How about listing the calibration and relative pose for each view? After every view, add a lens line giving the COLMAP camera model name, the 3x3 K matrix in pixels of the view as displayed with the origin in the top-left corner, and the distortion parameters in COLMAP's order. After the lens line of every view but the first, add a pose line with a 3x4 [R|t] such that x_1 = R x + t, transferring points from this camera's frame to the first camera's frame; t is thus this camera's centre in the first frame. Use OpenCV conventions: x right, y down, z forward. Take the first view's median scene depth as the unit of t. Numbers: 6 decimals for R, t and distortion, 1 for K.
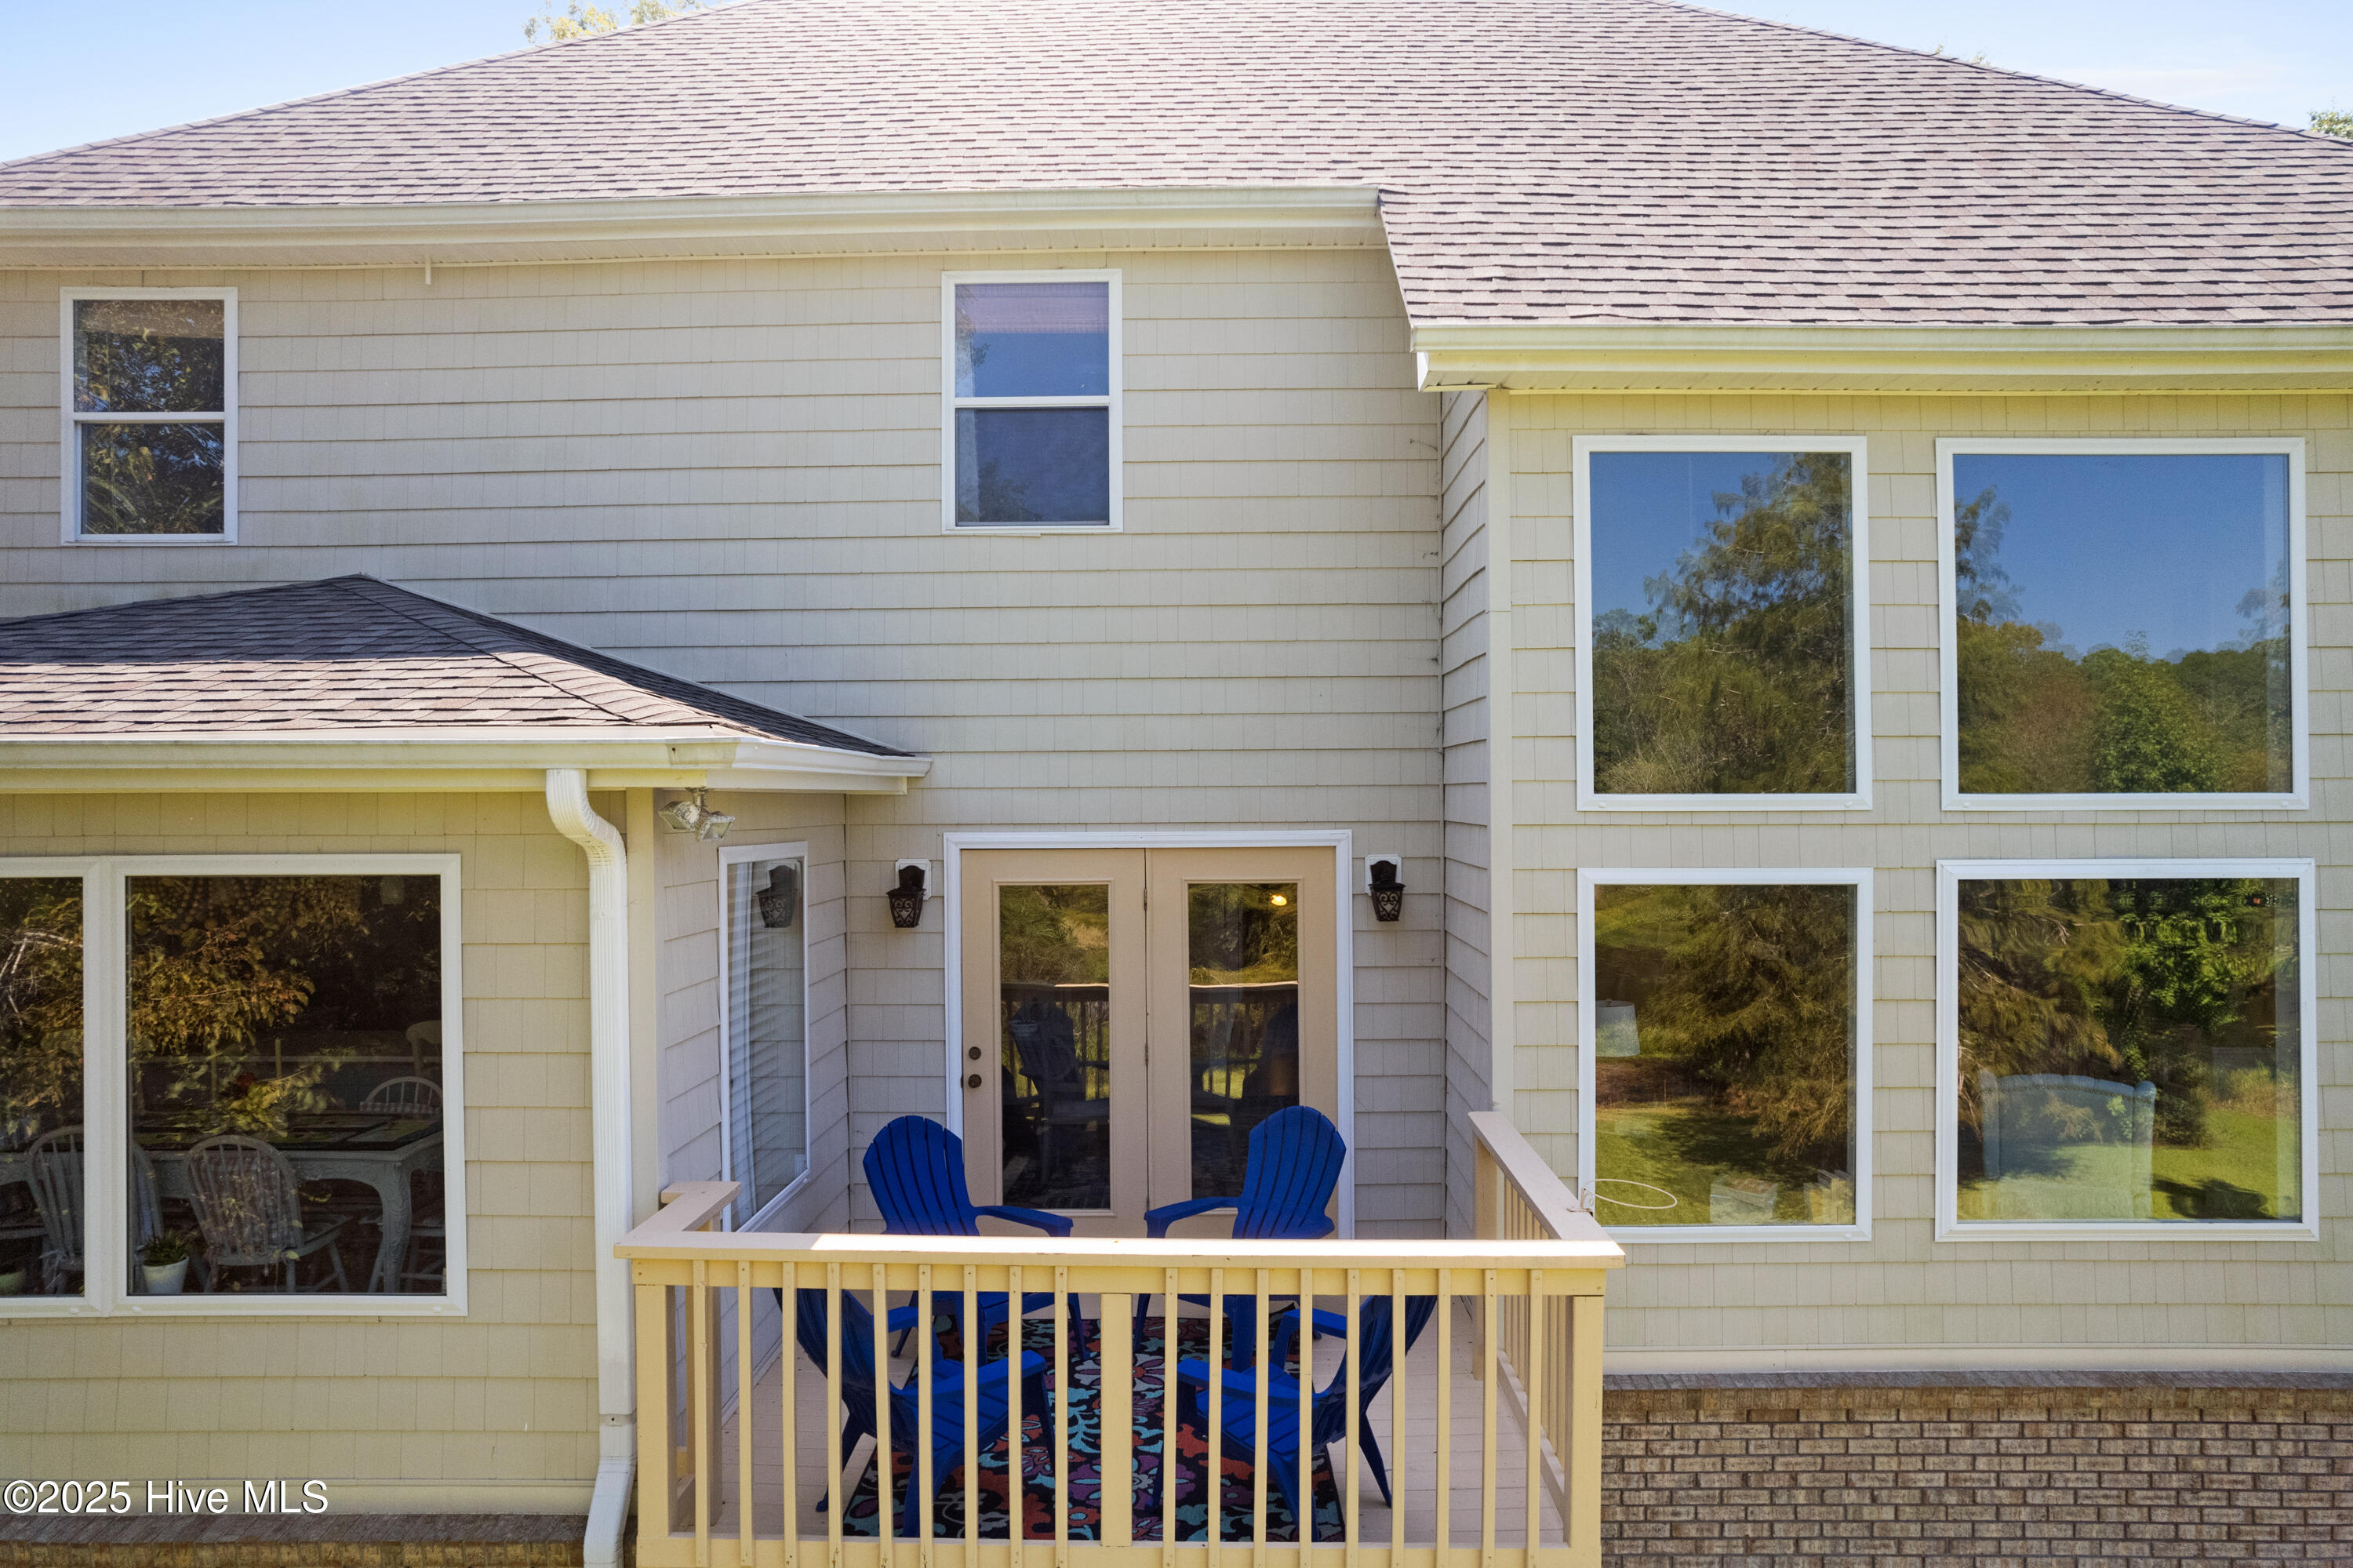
lens RADIAL K [[1517.3, 0, 1176.5], [0, 1517.3, 784.0], [0, 0, 1]] dist [-0.096661, 0.074730]
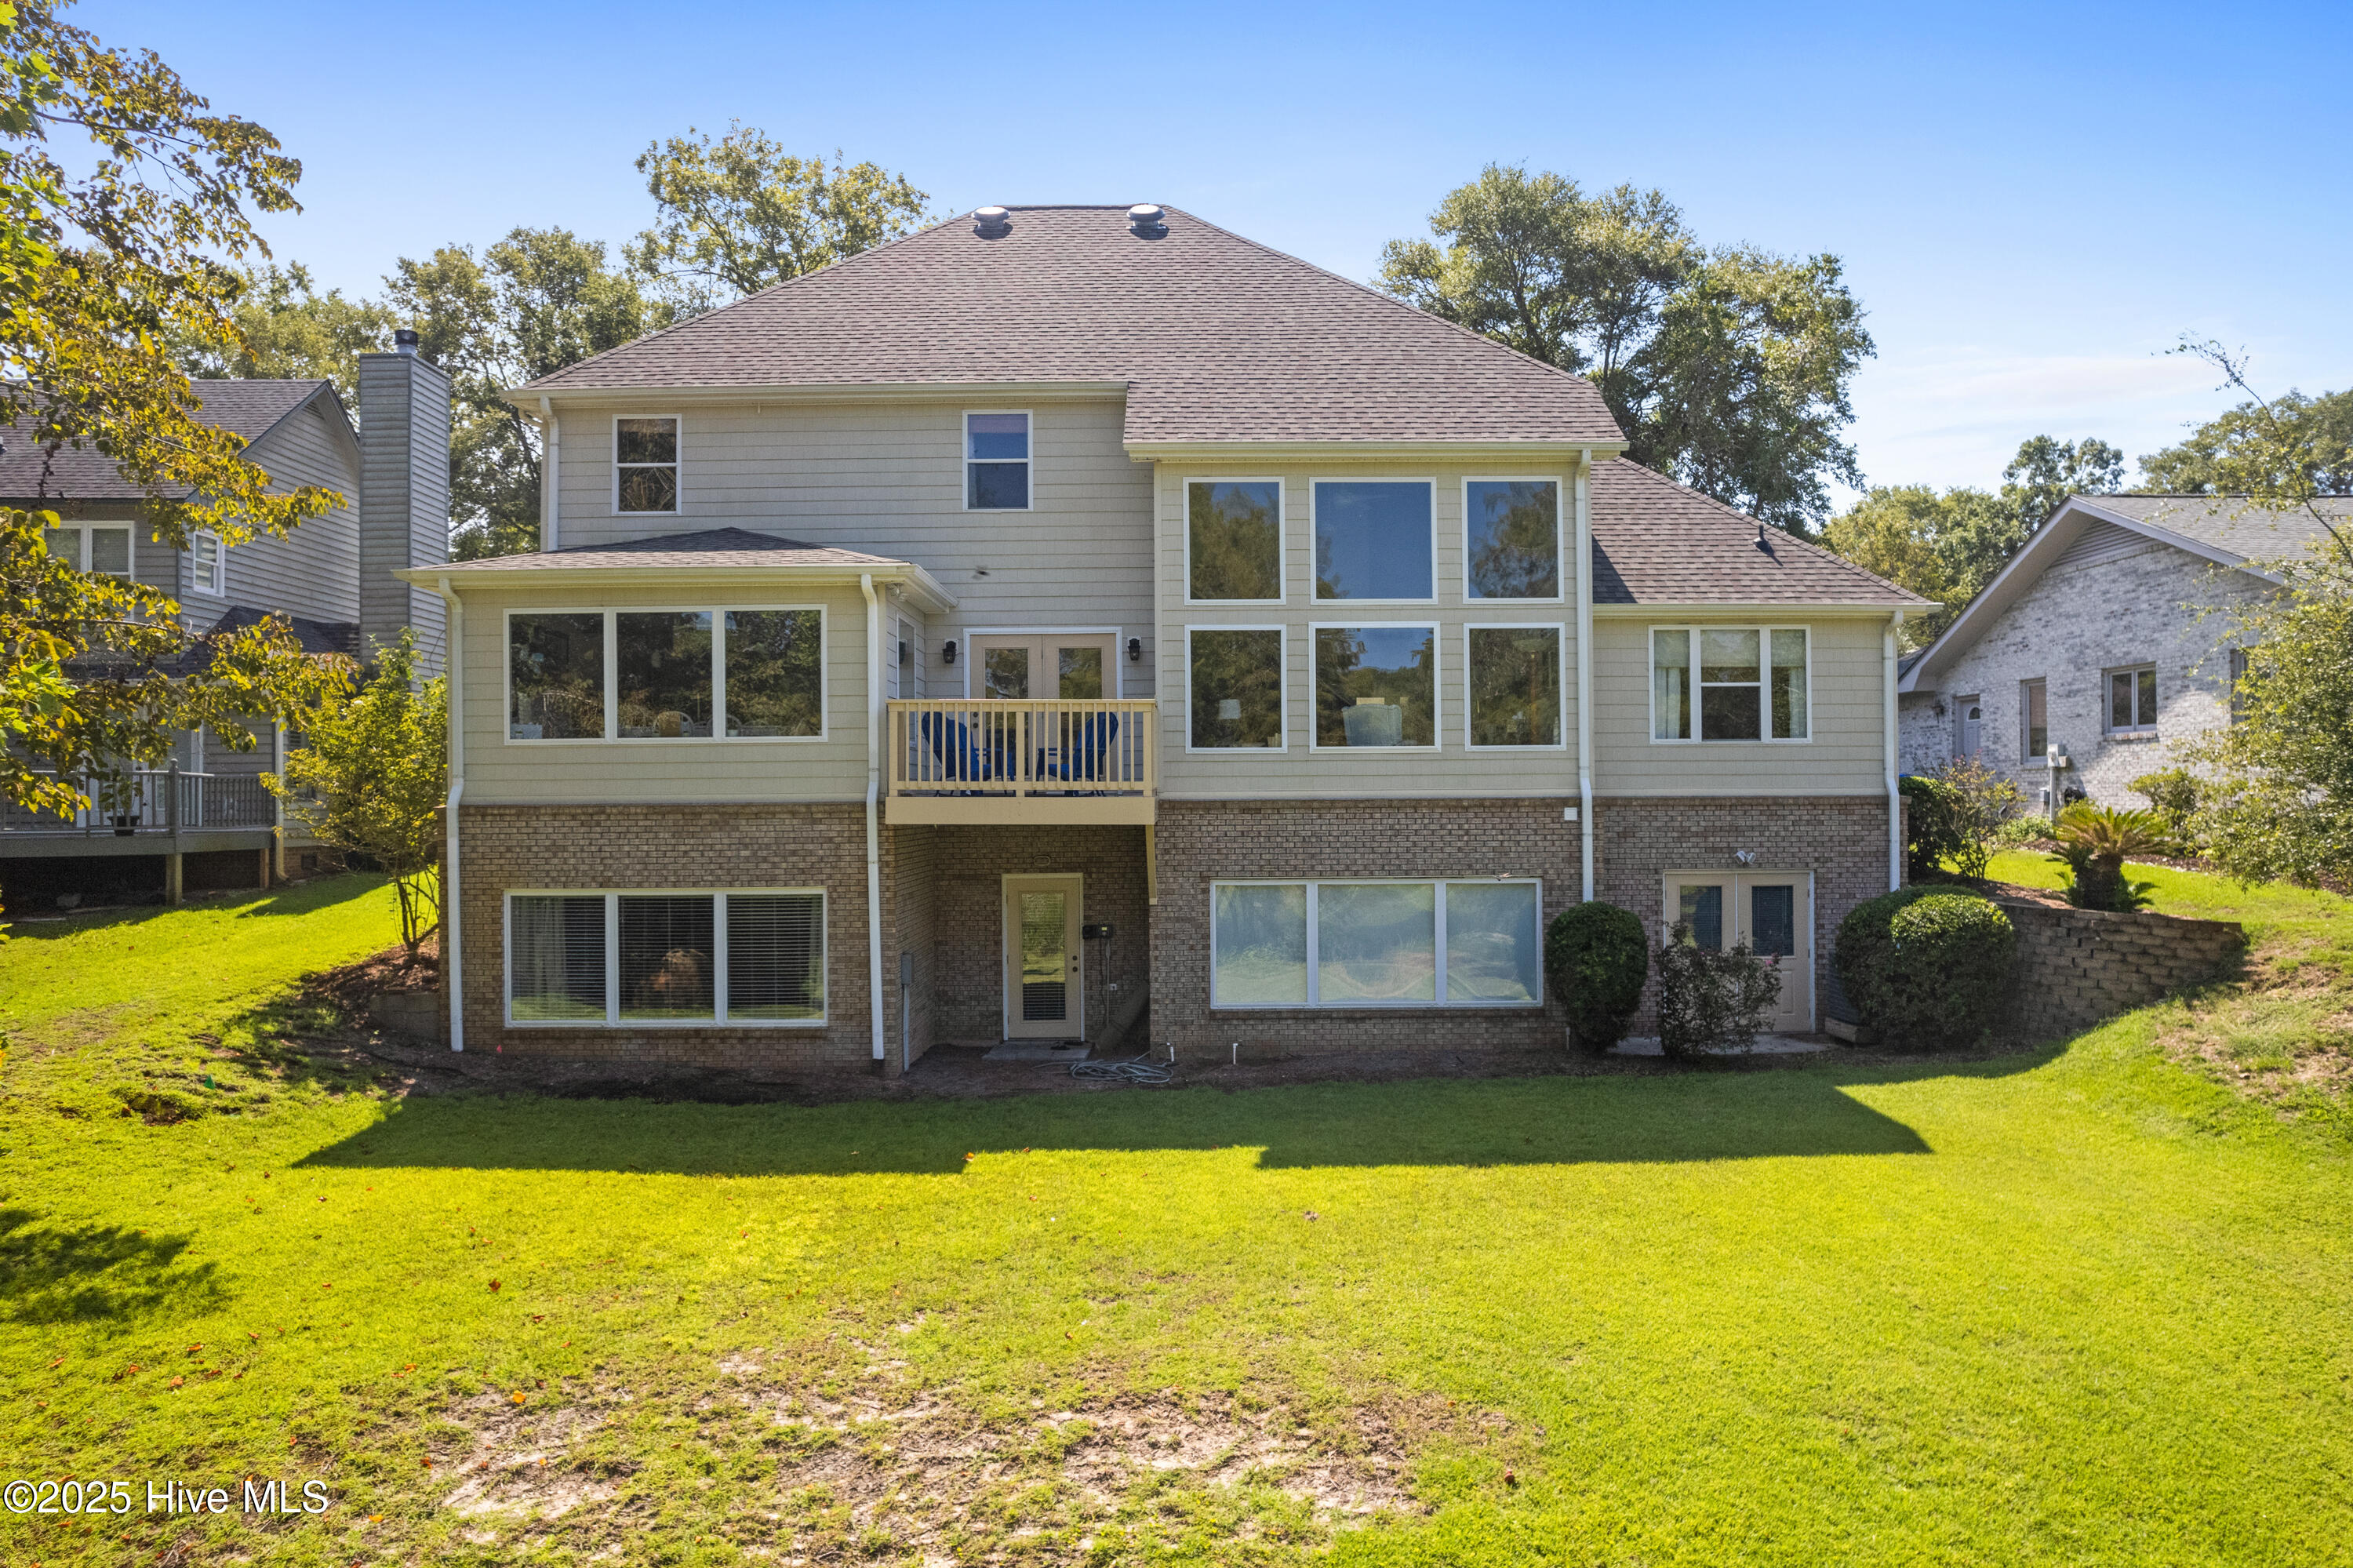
lens RADIAL K [[1517.3, 0, 1176.5], [0, 1517.3, 784.0], [0, 0, 1]] dist [-0.096661, 0.074730]
pose [[0.999771, -0.001321, 0.021365, 0.154697], [0.001204, 0.999984, 0.005472, 0.286890], [-0.021371, -0.005445, 0.999757, -1.599451]]
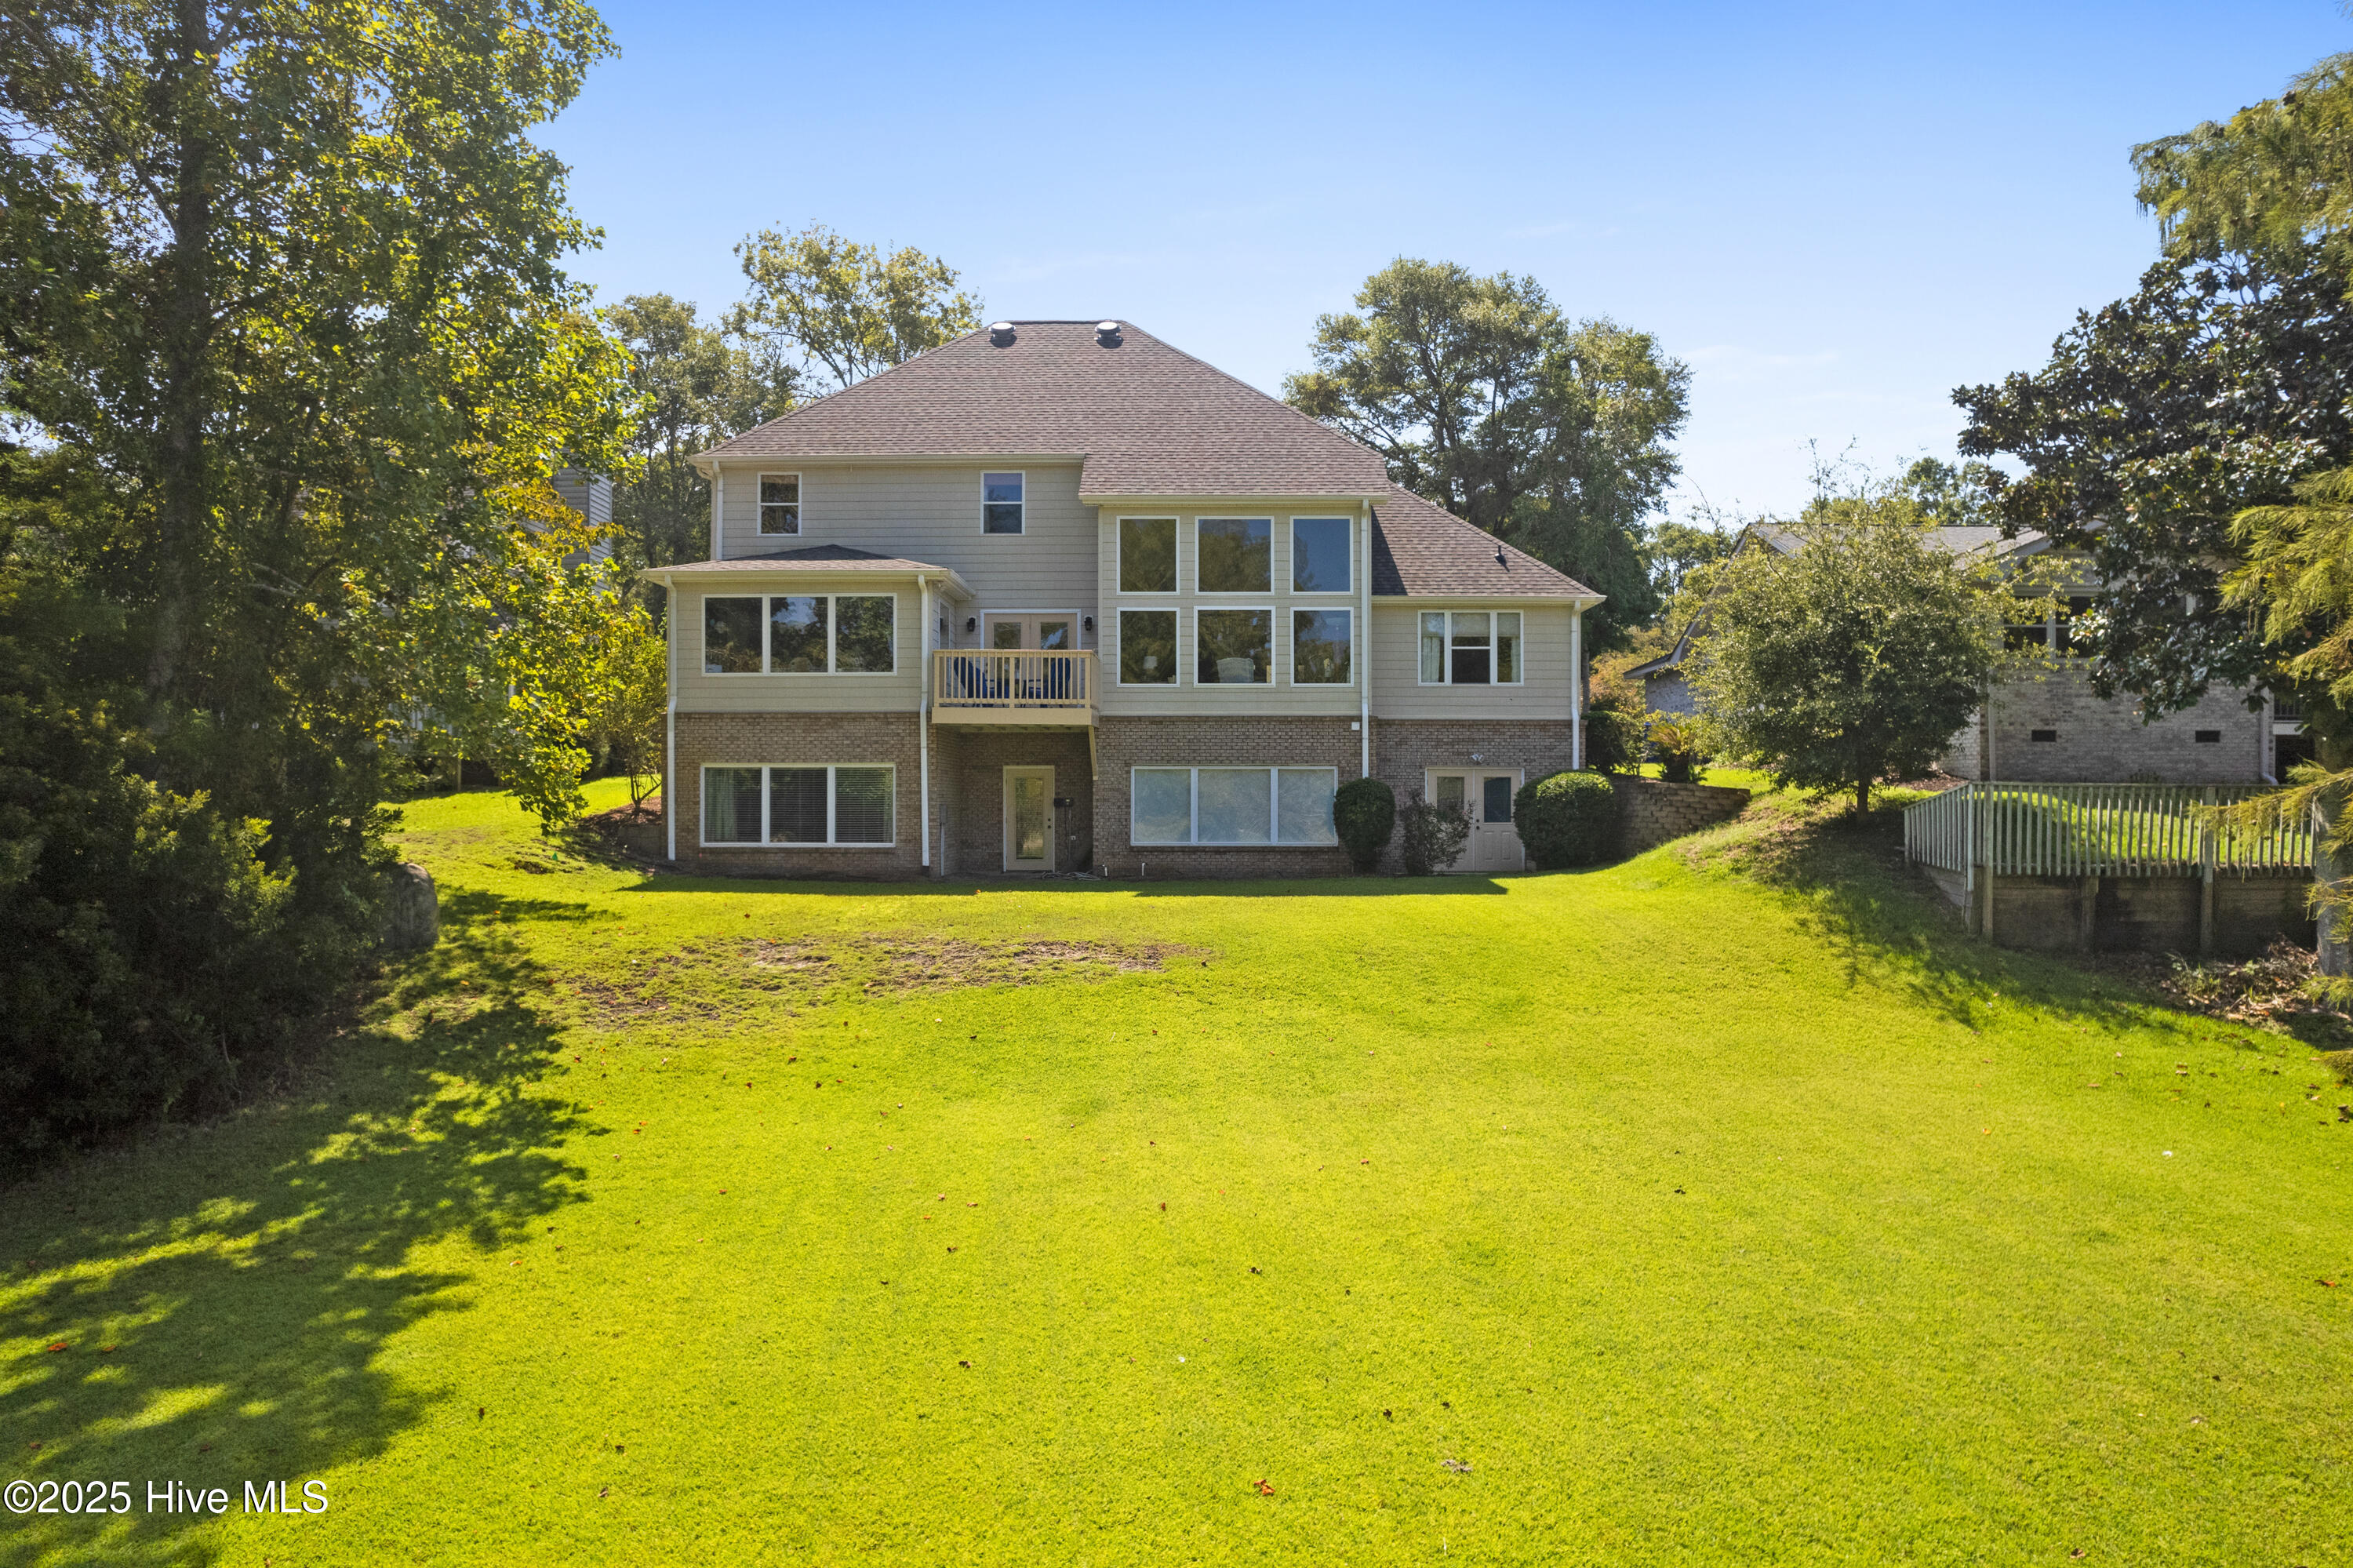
lens RADIAL K [[1517.3, 0, 1176.5], [0, 1517.3, 784.0], [0, 0, 1]] dist [-0.096661, 0.074730]
pose [[0.999968, 0.007421, 0.002963, 0.365408], [-0.007441, 0.999950, 0.006724, 0.473377], [-0.002913, -0.006746, 0.999973, -3.082302]]
